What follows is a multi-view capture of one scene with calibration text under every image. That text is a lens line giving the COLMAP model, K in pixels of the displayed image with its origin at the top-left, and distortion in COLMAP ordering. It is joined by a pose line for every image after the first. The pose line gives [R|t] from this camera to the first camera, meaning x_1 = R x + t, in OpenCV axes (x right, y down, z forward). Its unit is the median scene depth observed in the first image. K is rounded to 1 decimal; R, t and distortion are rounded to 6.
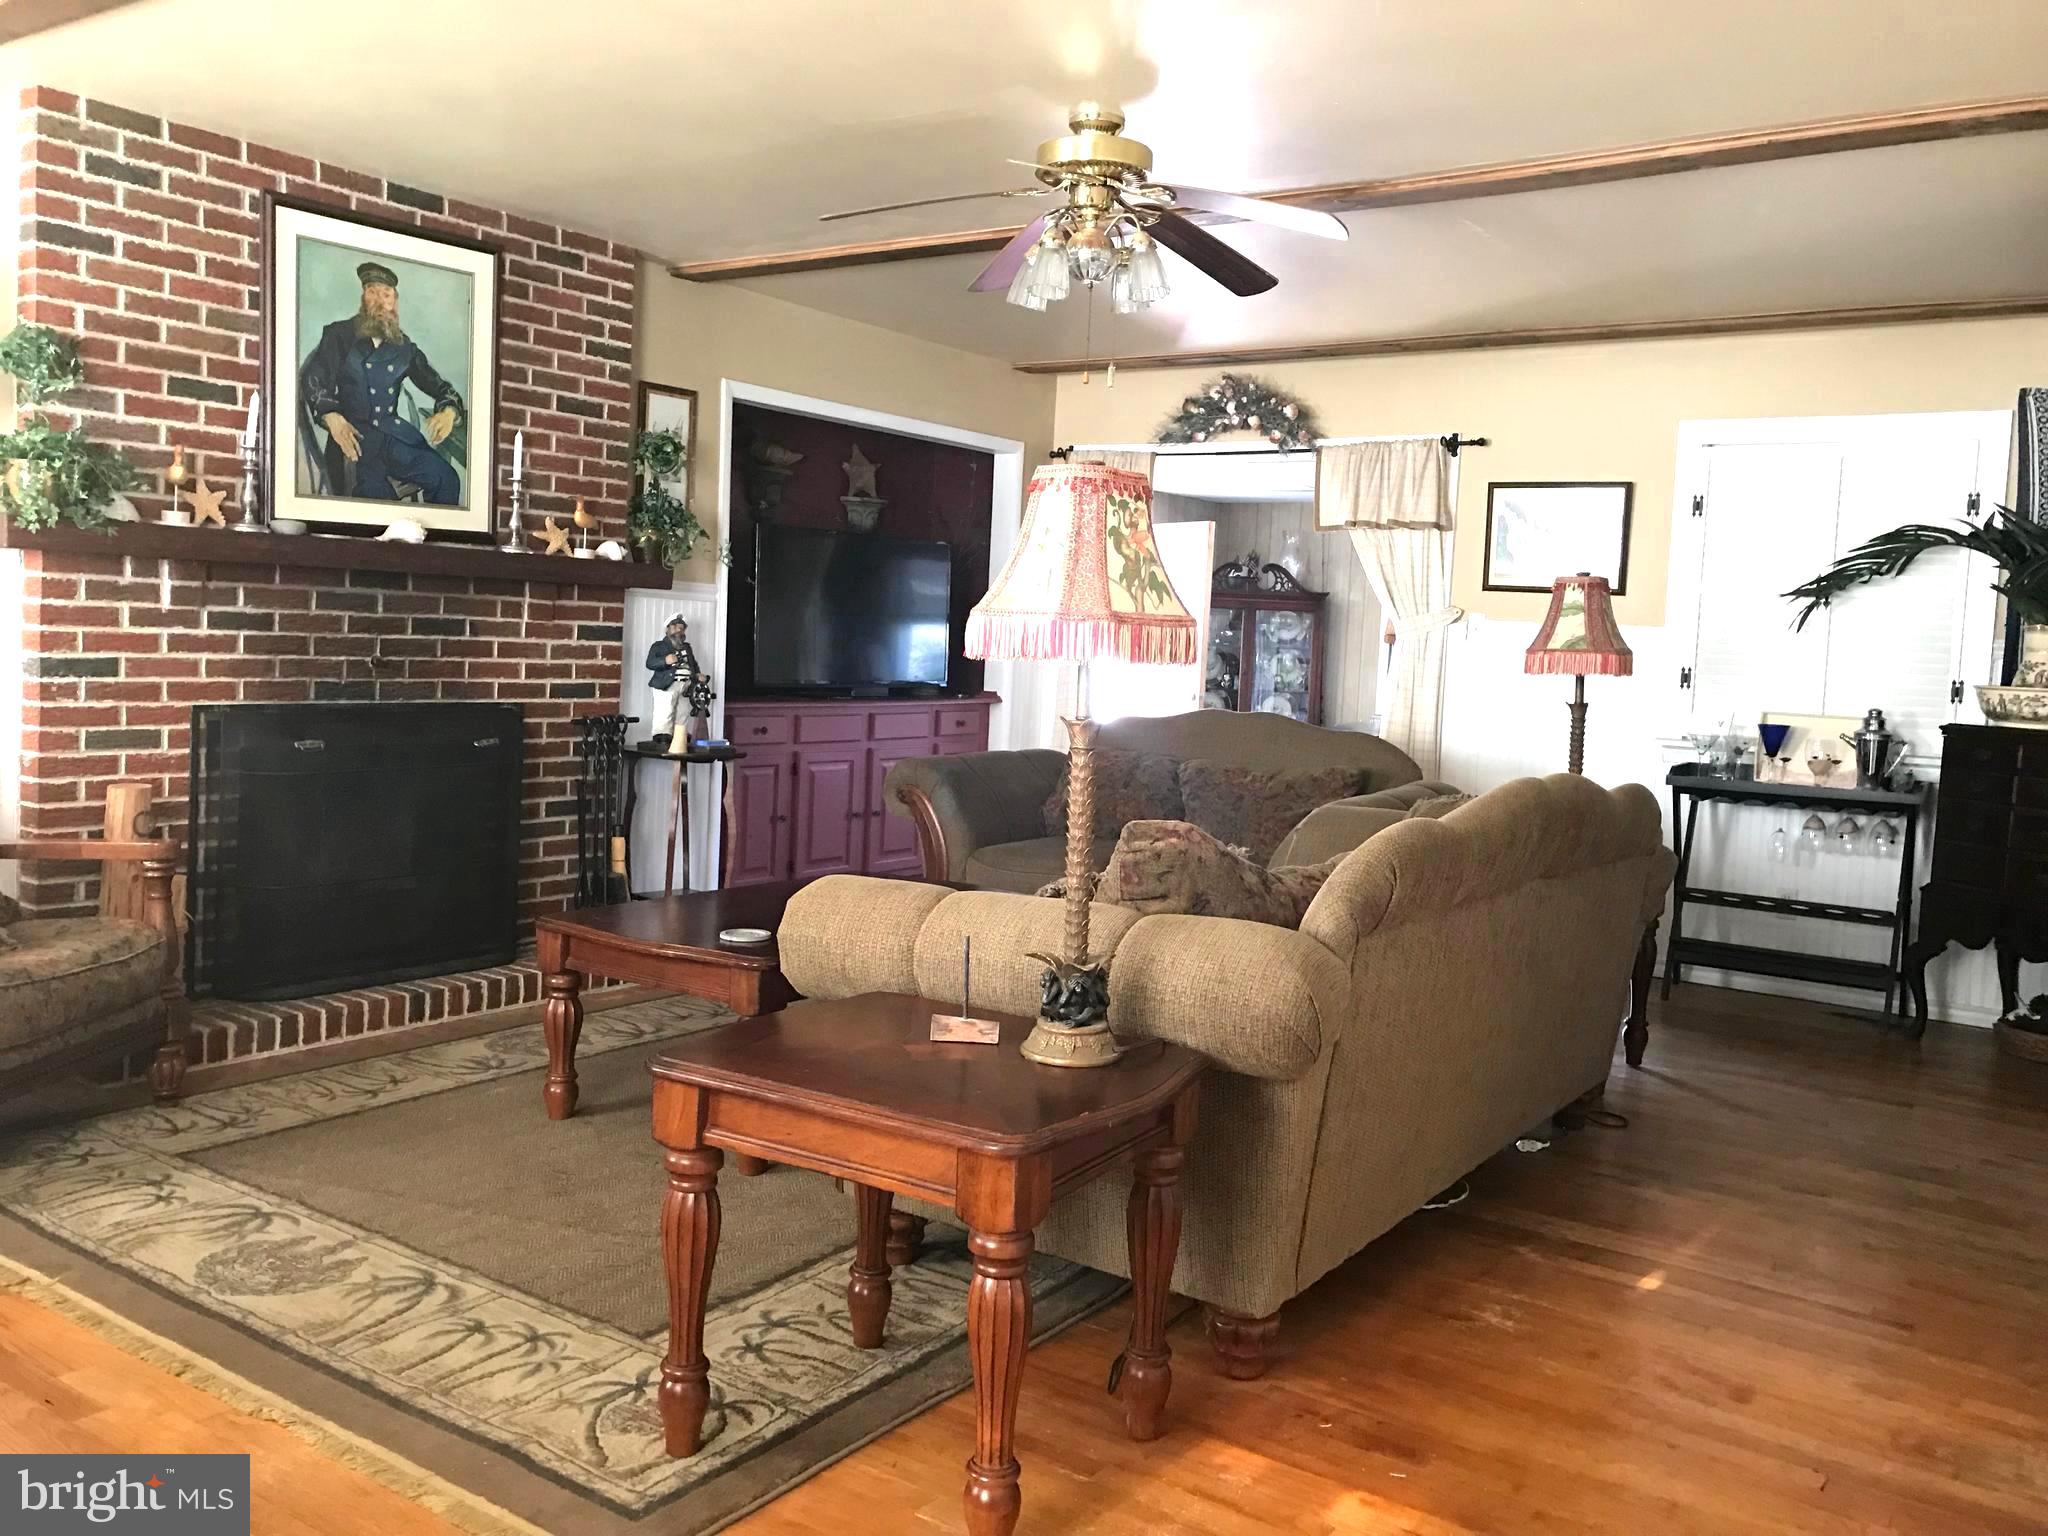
lens RADIAL K [[1668.0, 0, 1036.0], [0, 1668.0, 735.7], [0, 0, 1]] dist [0.044050, -0.050226]
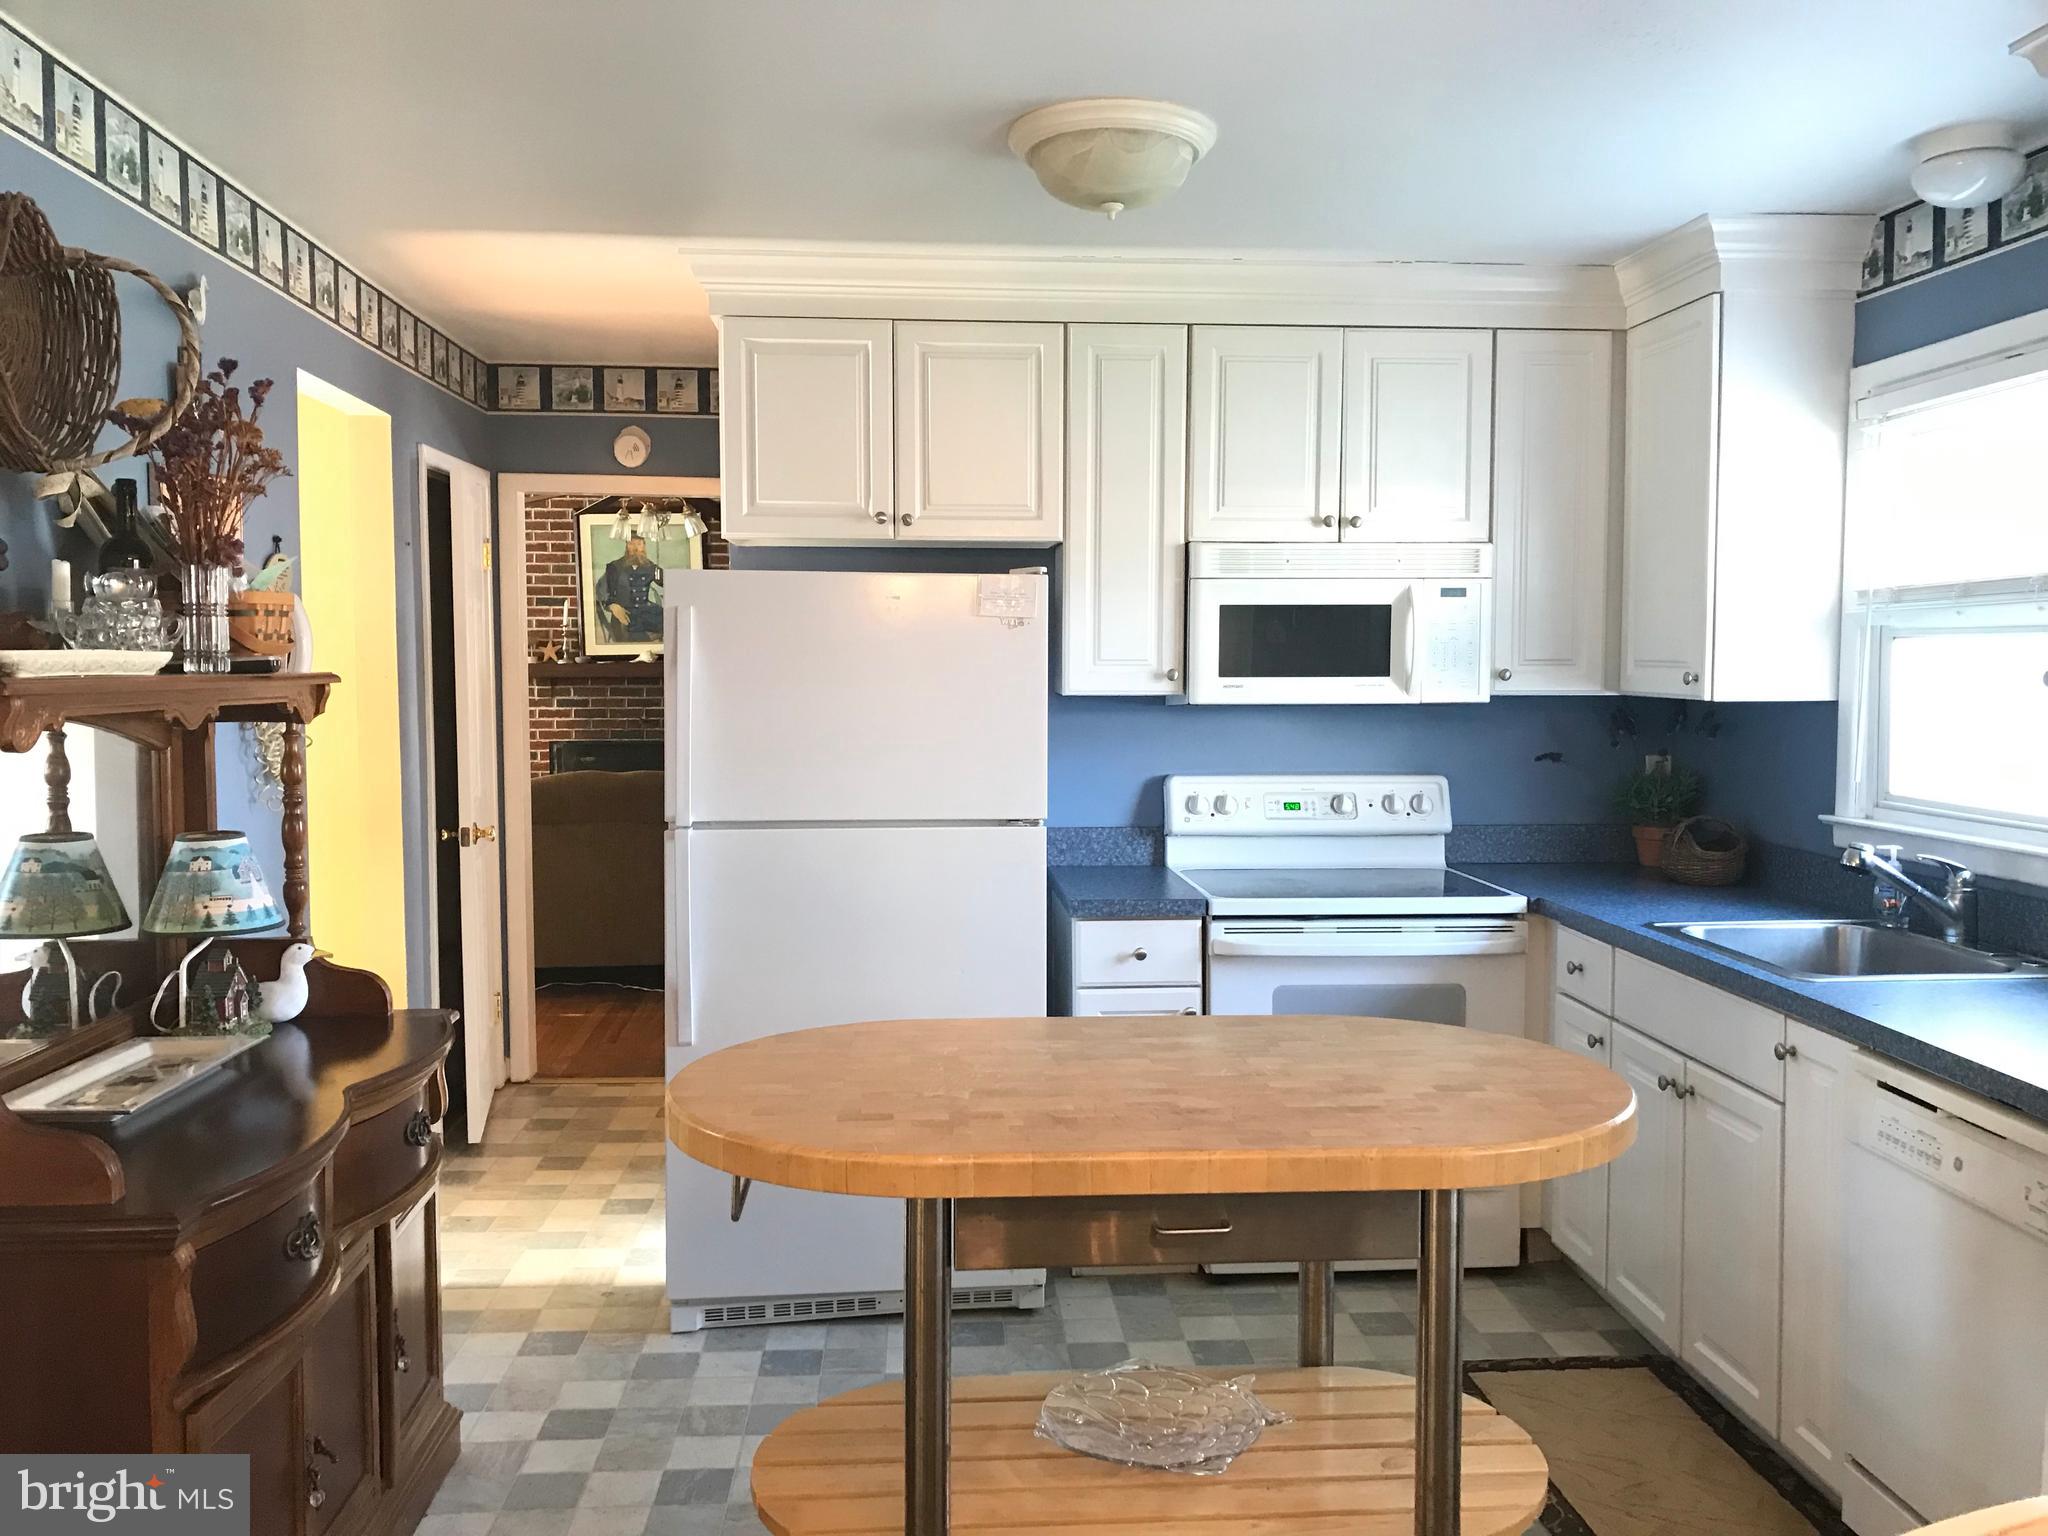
lens RADIAL K [[1668.0, 0, 1025.7], [0, 1668.0, 762.9], [0, 0, 1]] dist [0.044050, -0.050226]
pose [[0.620429, -0.013247, -0.784150, 1.699093], [-0.018796, 0.999319, -0.031754, 0.072383], [0.784037, 0.034440, 0.619758, 0.114001]]
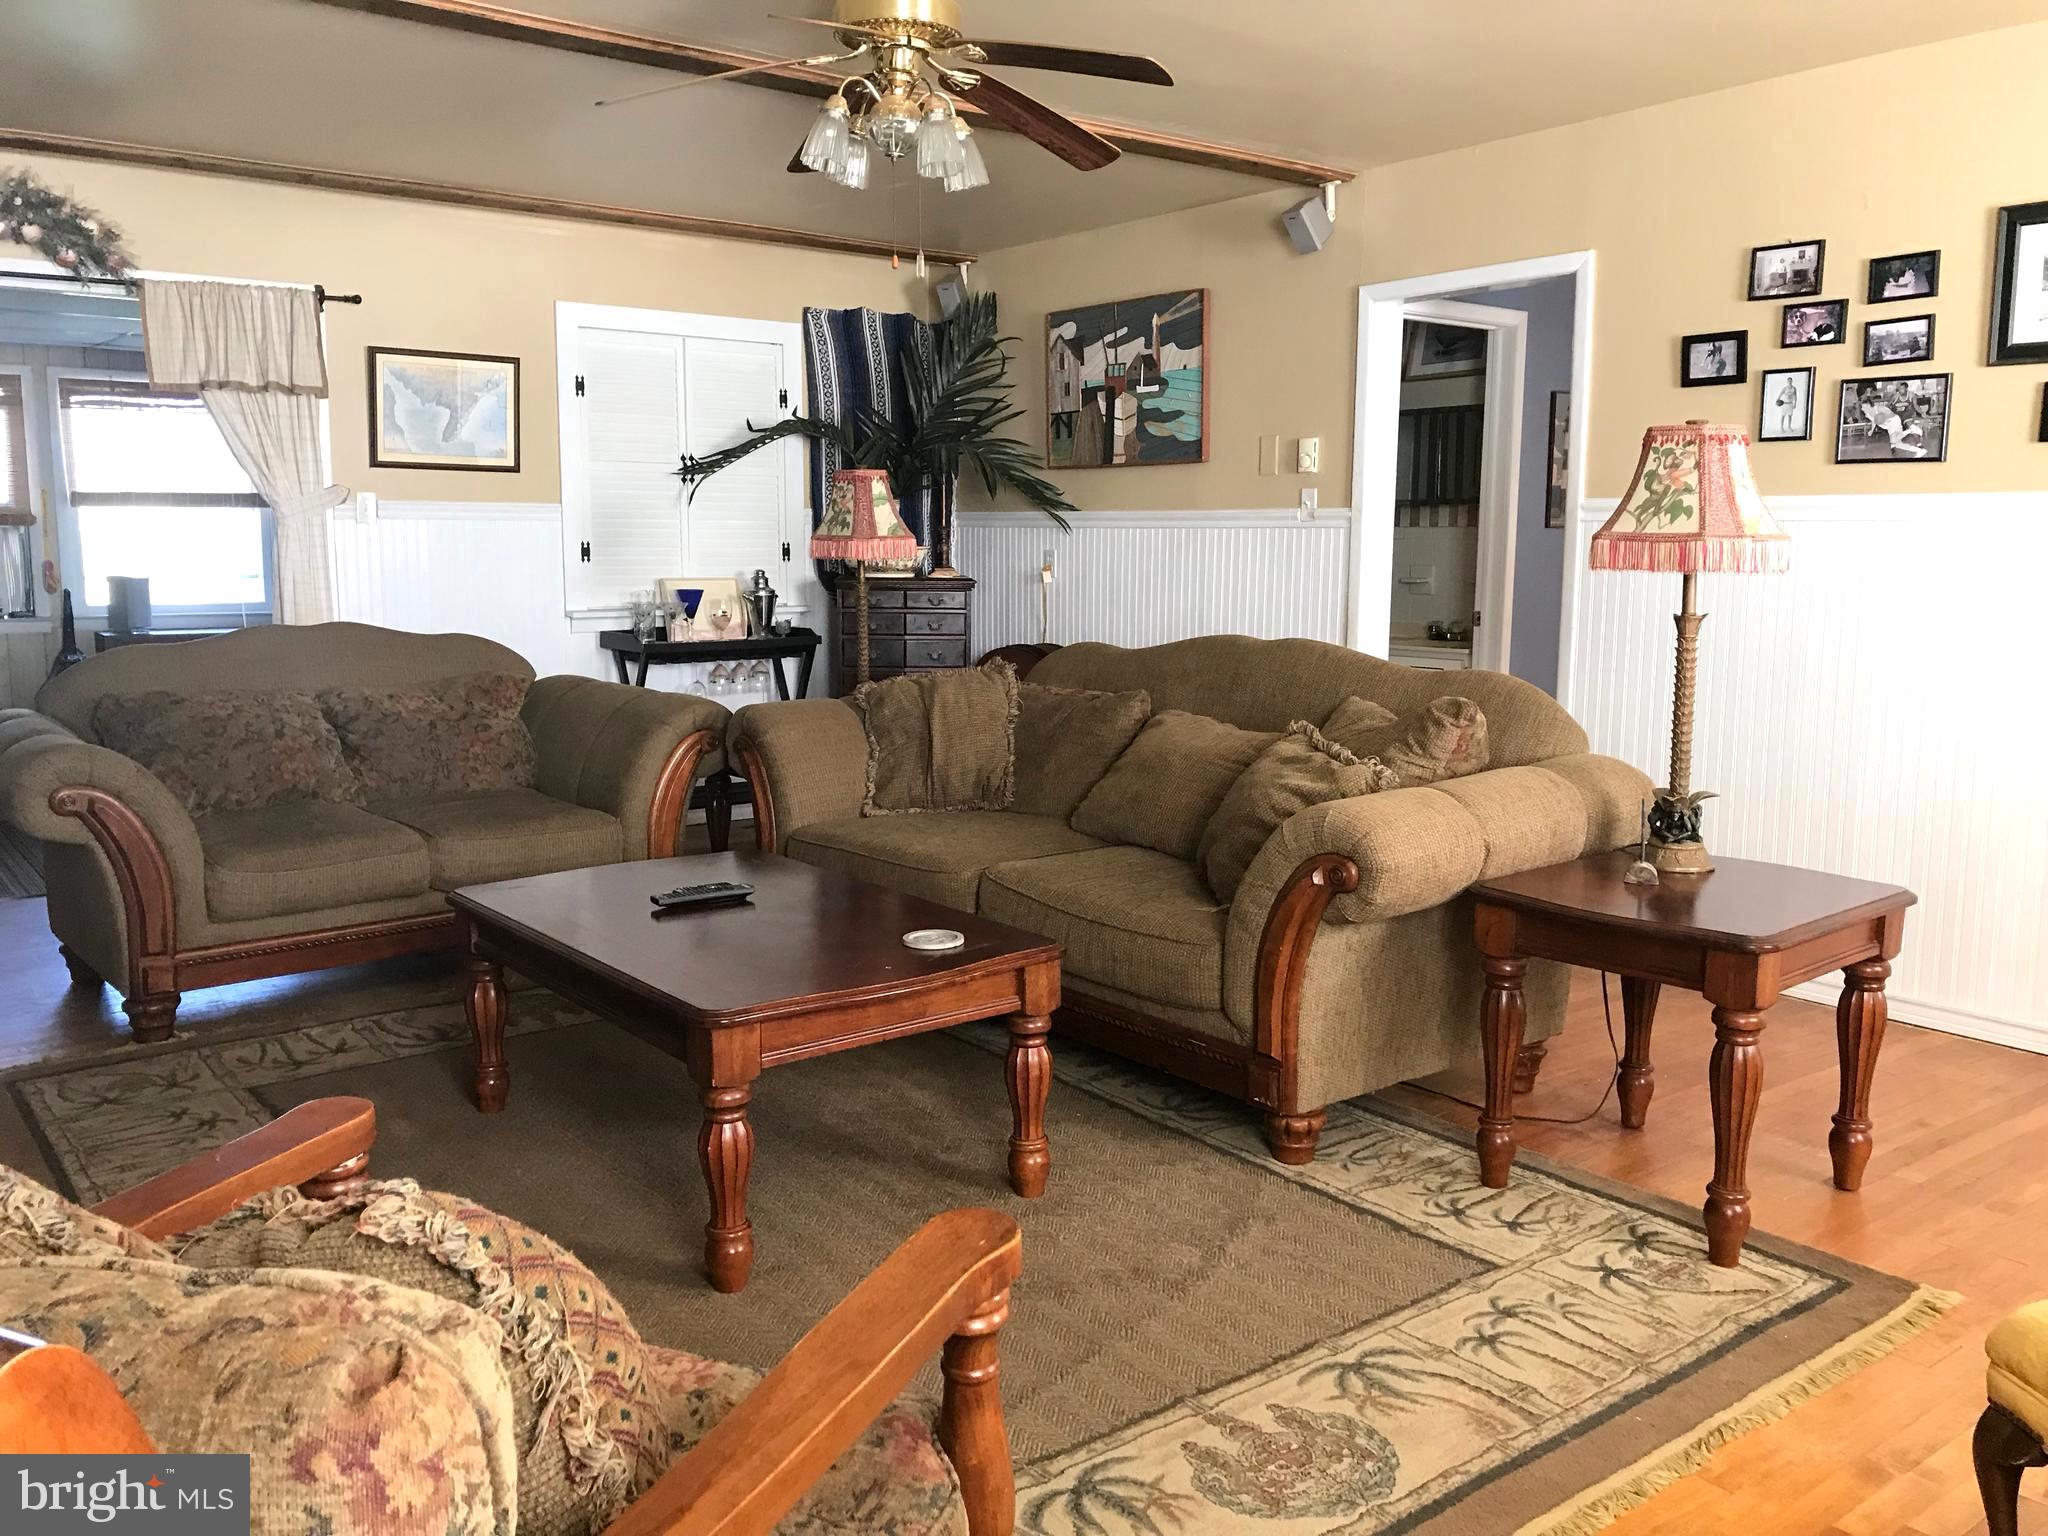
lens RADIAL K [[1668.0, 0, 1017.4], [0, 1668.0, 752.6], [0, 0, 1]] dist [0.044050, -0.050226]
pose [[0.308522, -0.171700, 0.935593, -0.974143], [0.069874, 0.985007, 0.157727, -0.104756], [-0.948647, 0.016711, 0.315893, 0.752492]]
